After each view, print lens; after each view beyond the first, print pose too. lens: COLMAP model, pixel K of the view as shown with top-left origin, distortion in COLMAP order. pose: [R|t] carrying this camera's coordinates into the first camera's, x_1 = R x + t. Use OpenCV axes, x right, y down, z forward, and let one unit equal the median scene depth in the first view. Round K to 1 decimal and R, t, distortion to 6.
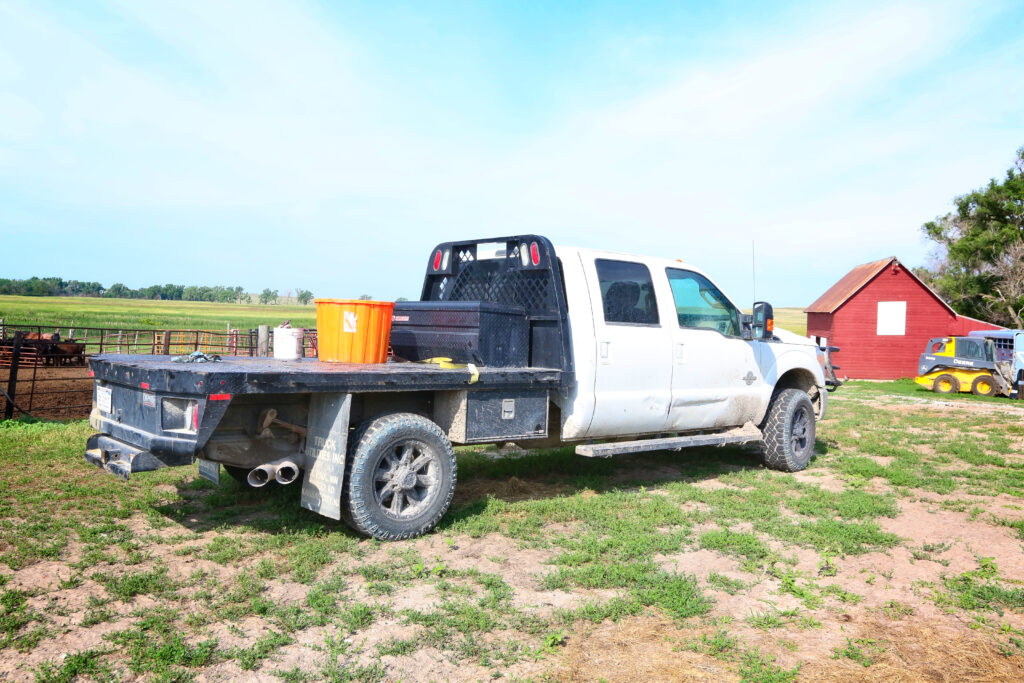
lens RADIAL K [[866.2, 0, 512.0], [0, 866.2, 341.5], [0, 0, 1]] dist [0.041012, 0.001612]
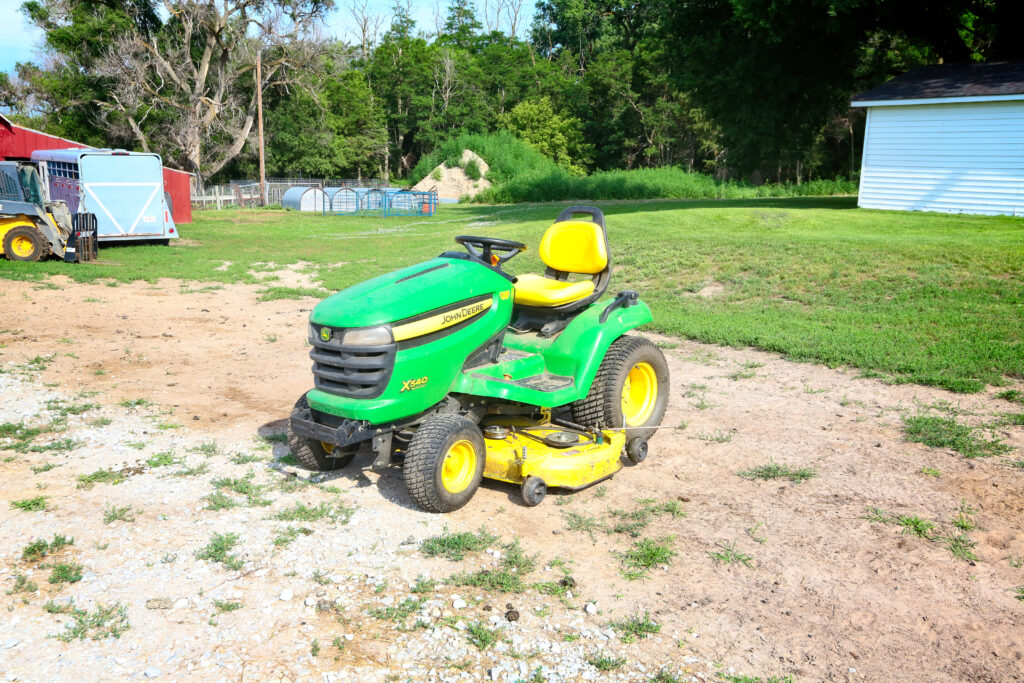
lens RADIAL K [[985.7, 0, 512.0], [0, 985.7, 341.5], [0, 0, 1]] dist [-0.004848, 0.185534]
pose [[0.664256, -0.154792, 0.731303, 0.230092], [0.021162, 0.981827, 0.188597, -0.005517], [-0.747206, -0.109801, 0.655460, 0.265050]]
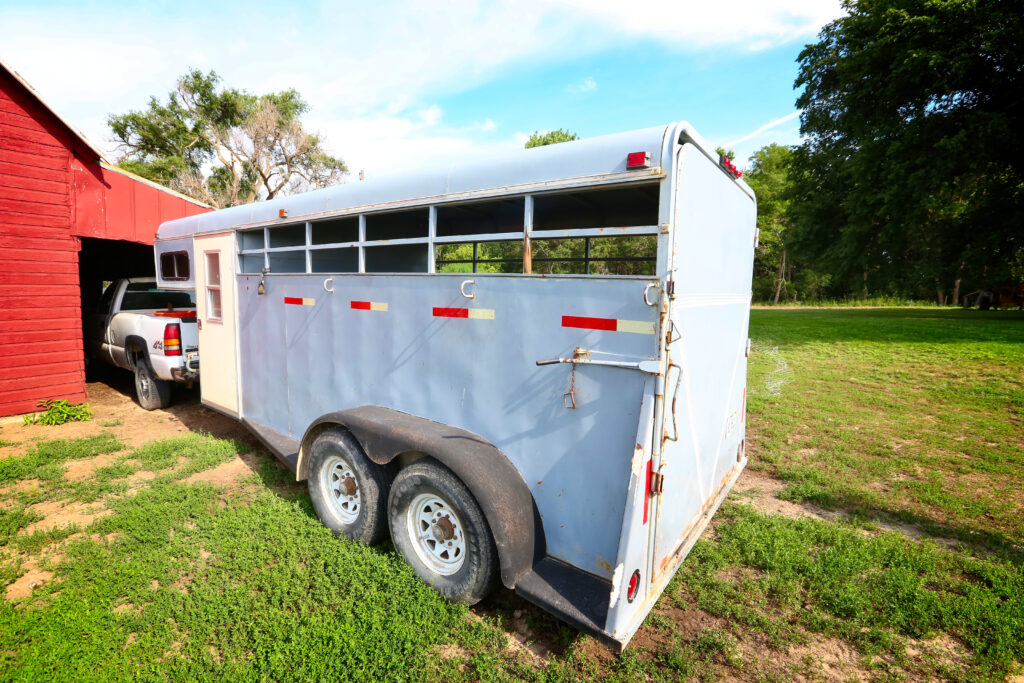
lens RADIAL K [[475.0, 0, 512.0], [0, 475.0, 341.5], [0, 0, 1]] dist [-0.000568, -0.000056]
pose [[0.413413, -0.109098, 0.903984, 0.523223], [-0.000940, 0.992744, 0.120240, 0.009154], [-0.910543, -0.050559, 0.410311, 1.020733]]
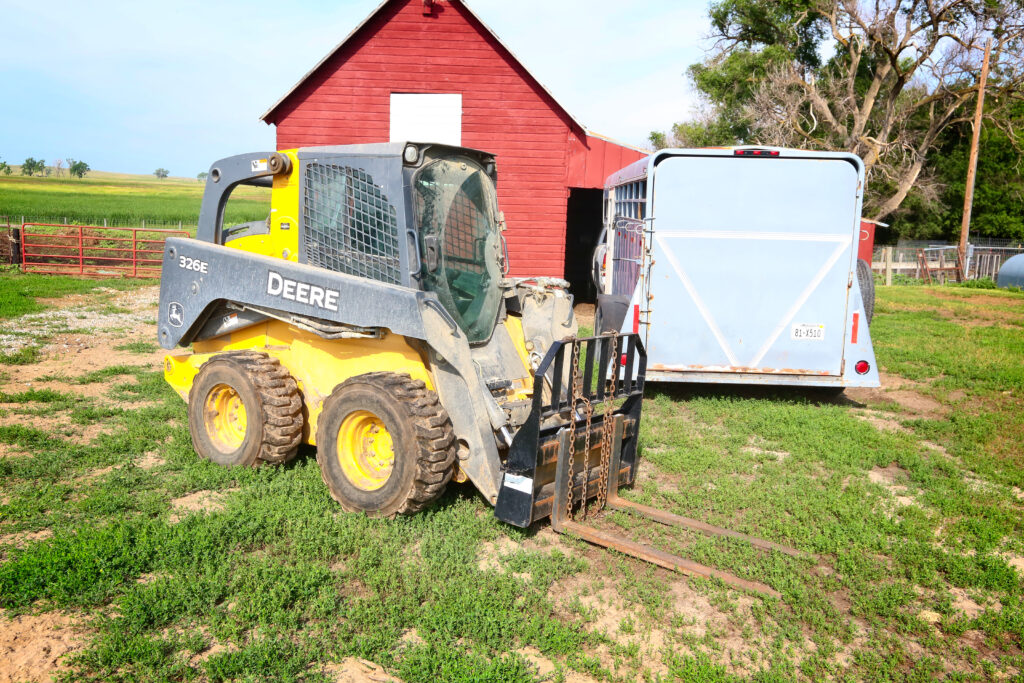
lens RADIAL K [[886.8, 0, 512.0], [0, 886.8, 341.5], [0, 0, 1]] dist [0.013604, 0.009018]
pose [[0.978324, -0.024907, 0.205576, 0.492359], [-0.003030, 0.990912, 0.134474, 0.009463], [-0.207058, -0.132182, 0.969358, 0.775507]]
